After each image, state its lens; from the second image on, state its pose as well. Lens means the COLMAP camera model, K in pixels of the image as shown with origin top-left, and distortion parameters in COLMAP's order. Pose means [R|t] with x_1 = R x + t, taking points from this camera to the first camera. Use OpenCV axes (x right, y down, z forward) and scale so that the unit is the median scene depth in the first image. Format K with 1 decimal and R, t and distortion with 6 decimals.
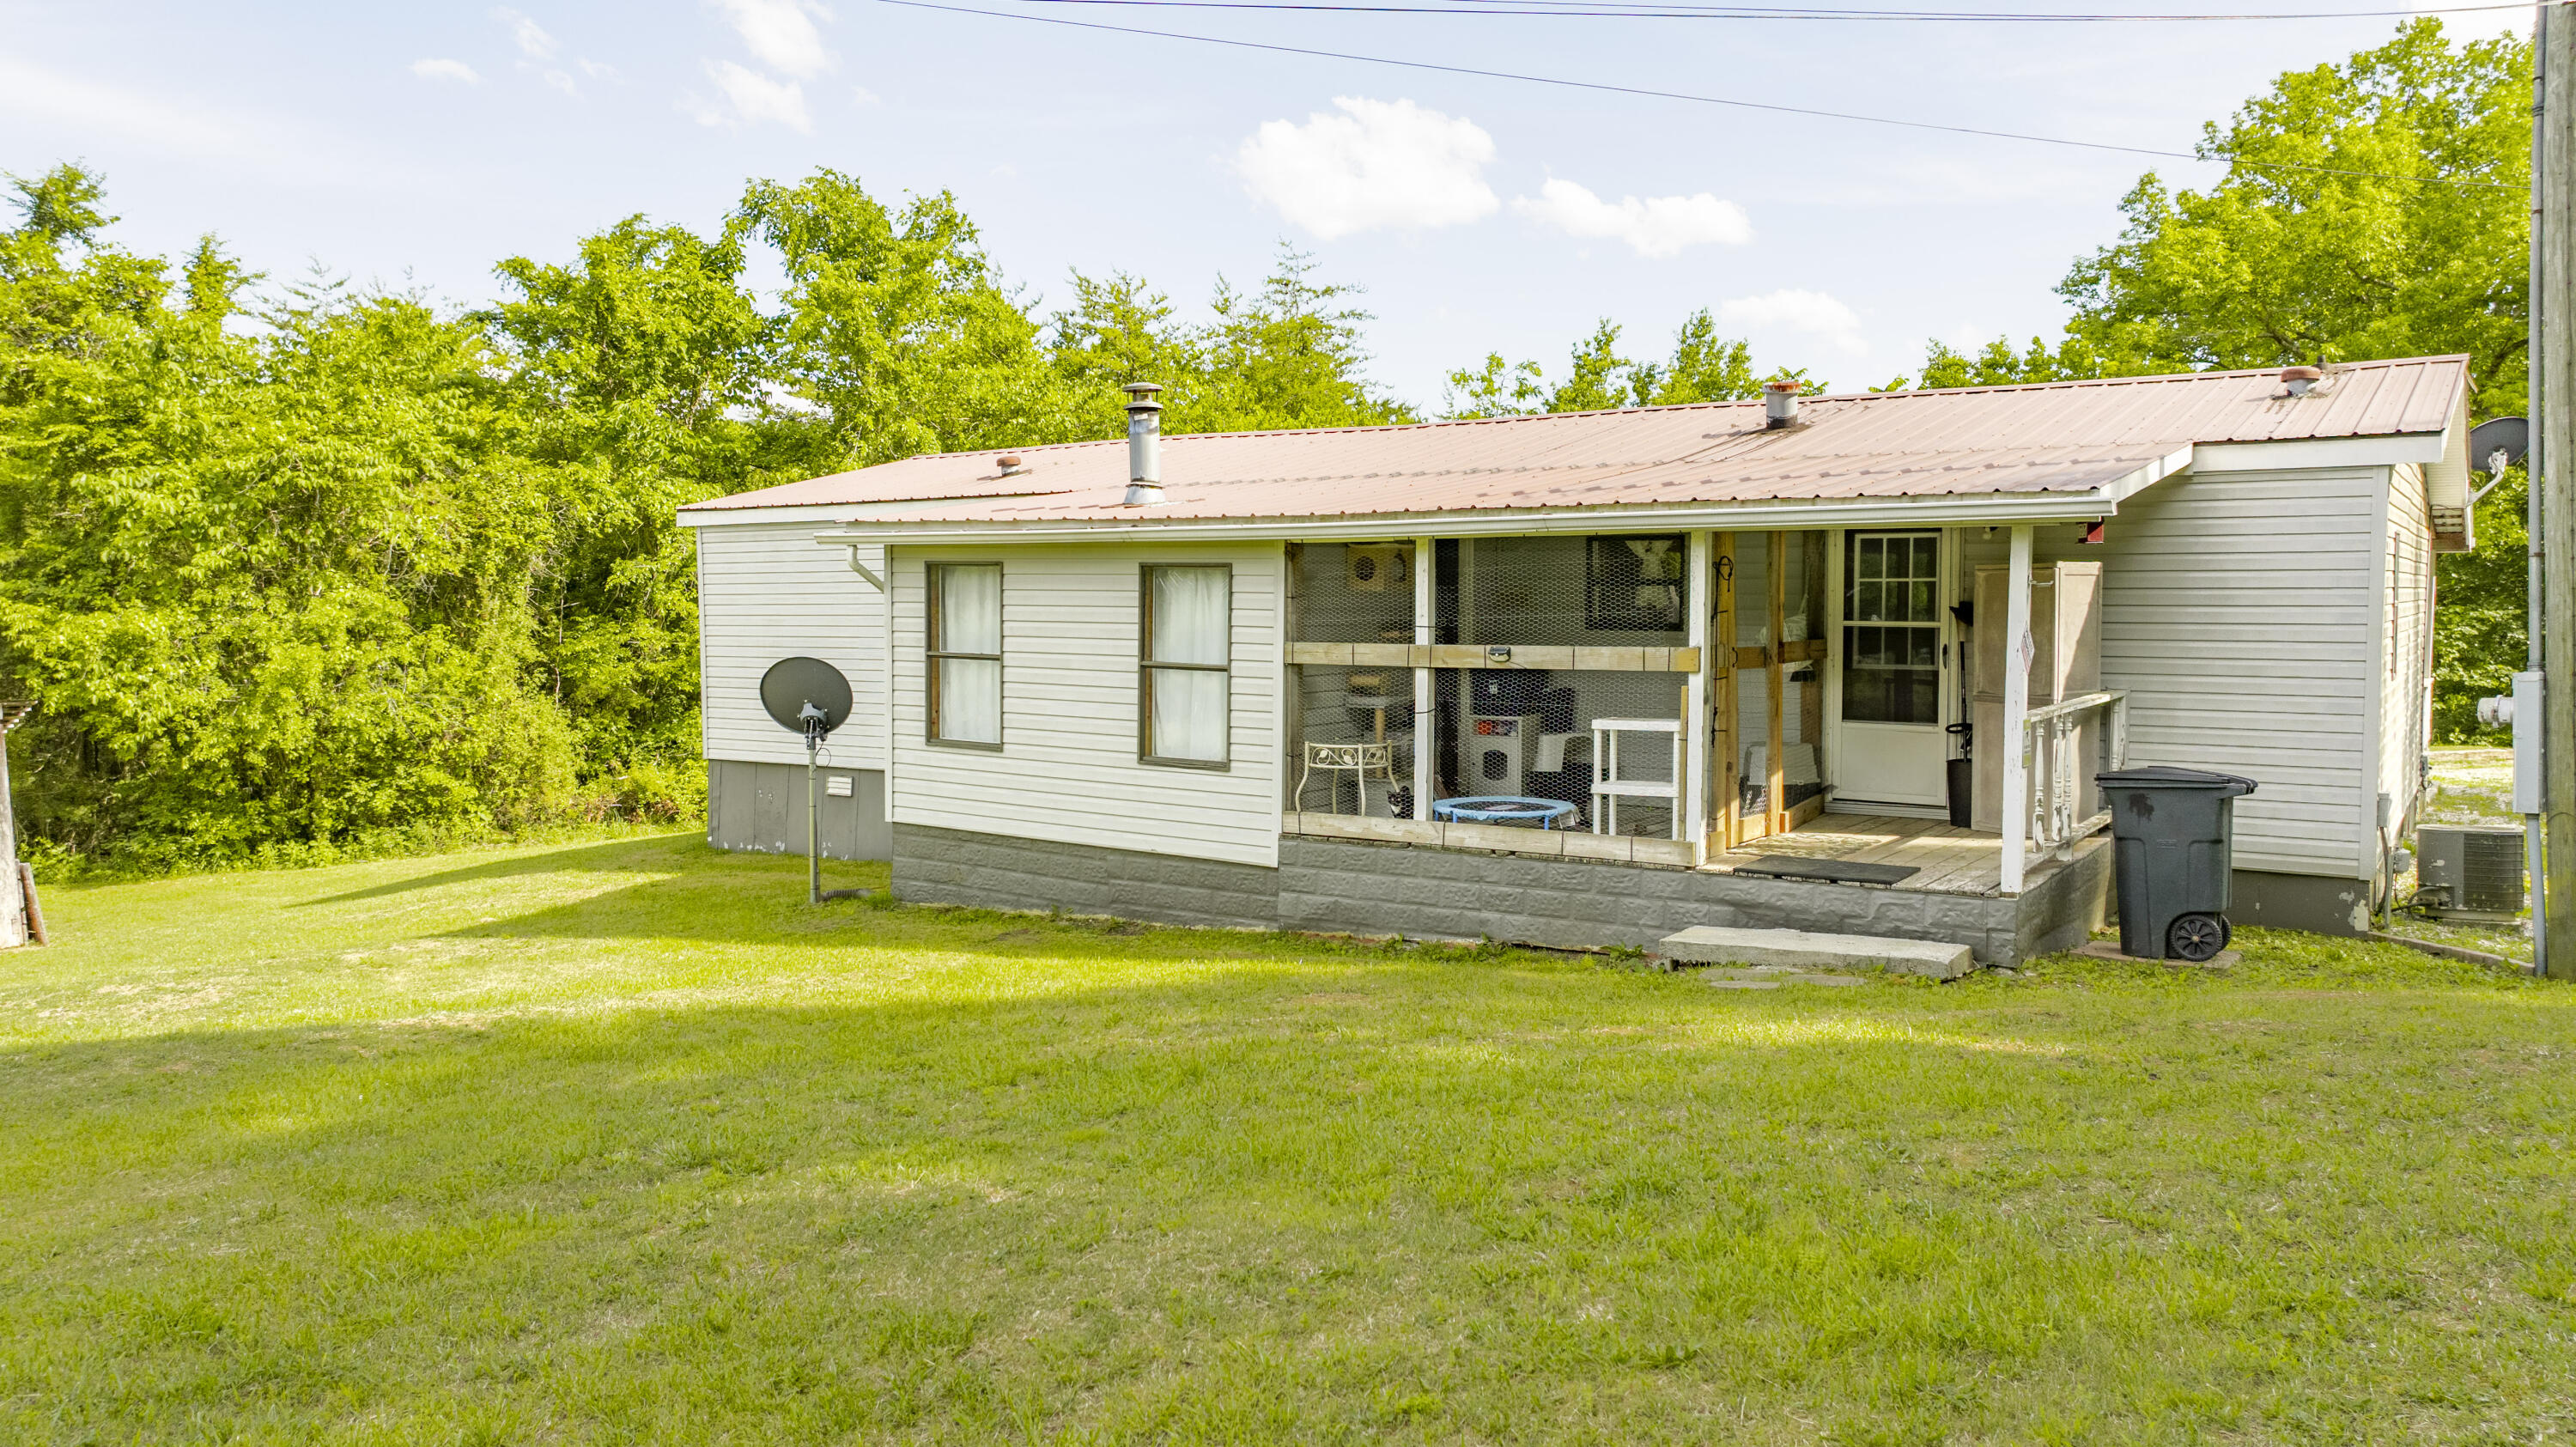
lens RADIAL K [[1818.7, 0, 1288.0], [0, 1818.7, 723.5], [0, 0, 1]] dist [0.001902, -0.000922]
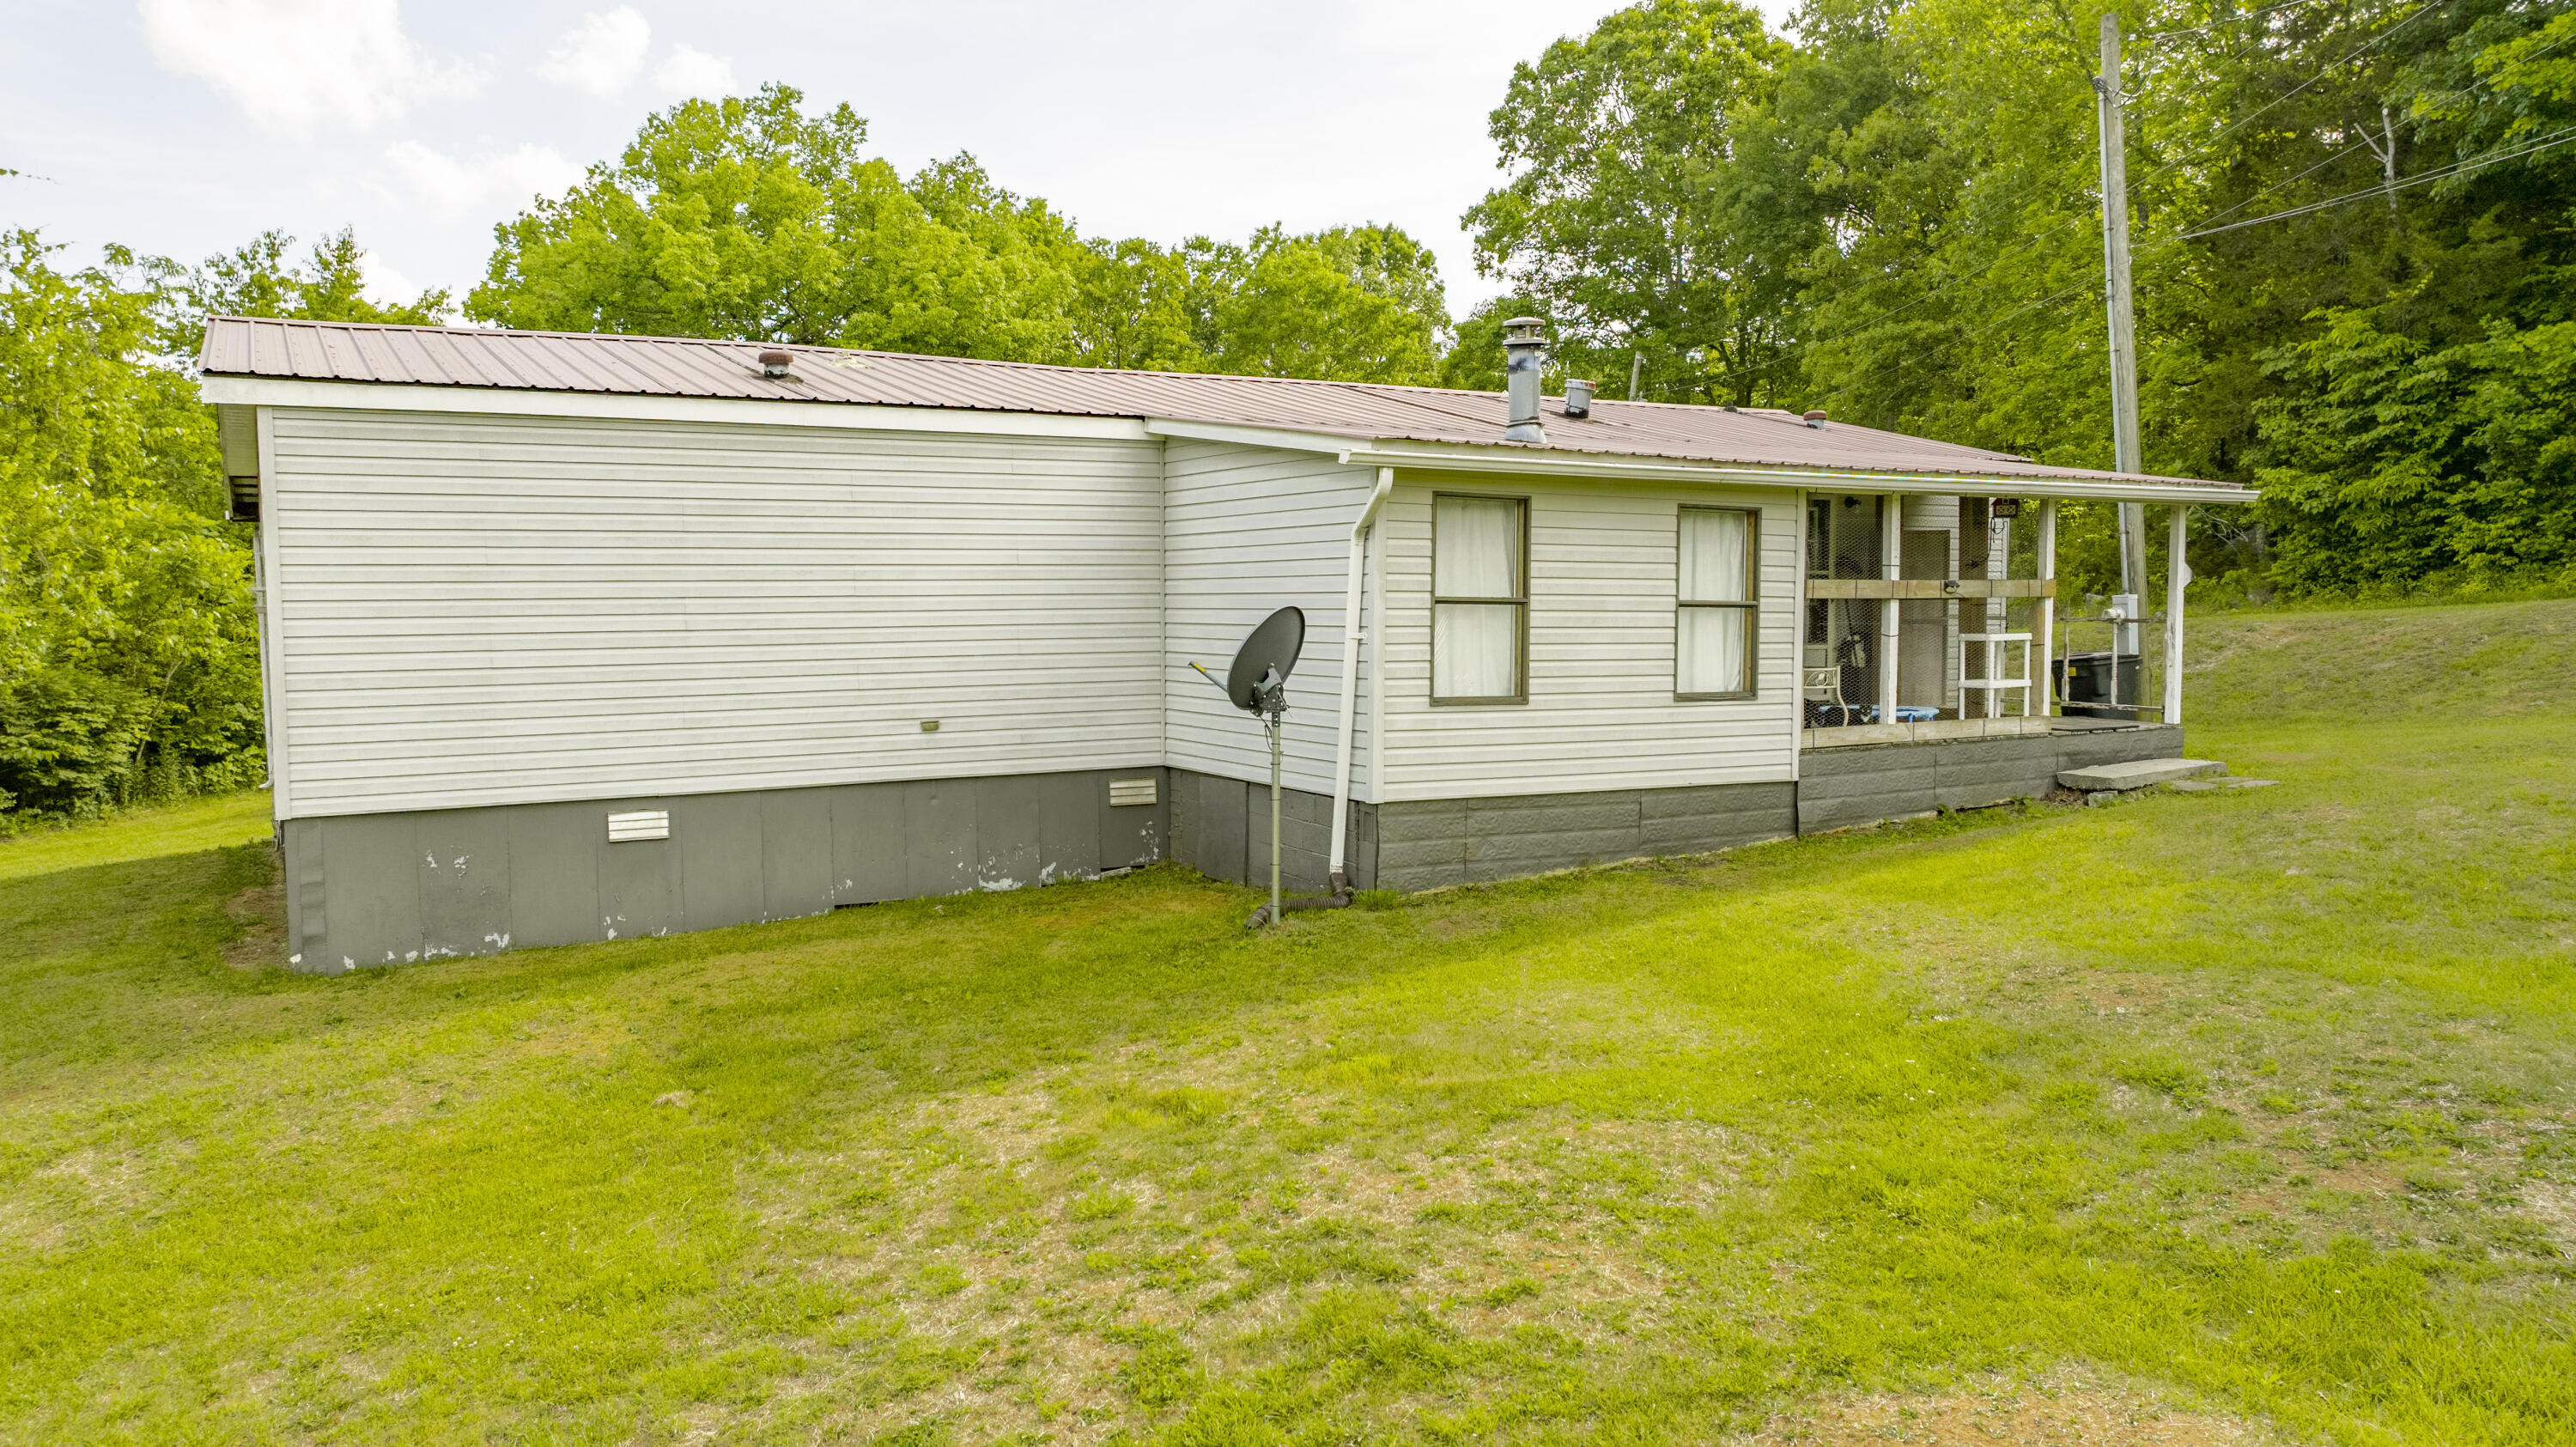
lens RADIAL K [[1818.7, 0, 1288.0], [0, 1818.7, 723.5], [0, 0, 1]] dist [0.001902, -0.000922]
pose [[0.430443, -0.065823, 0.900214, -1.170963], [0.062805, 0.997104, 0.042876, -0.024537], [-0.900430, 0.038082, 0.433331, 0.808555]]
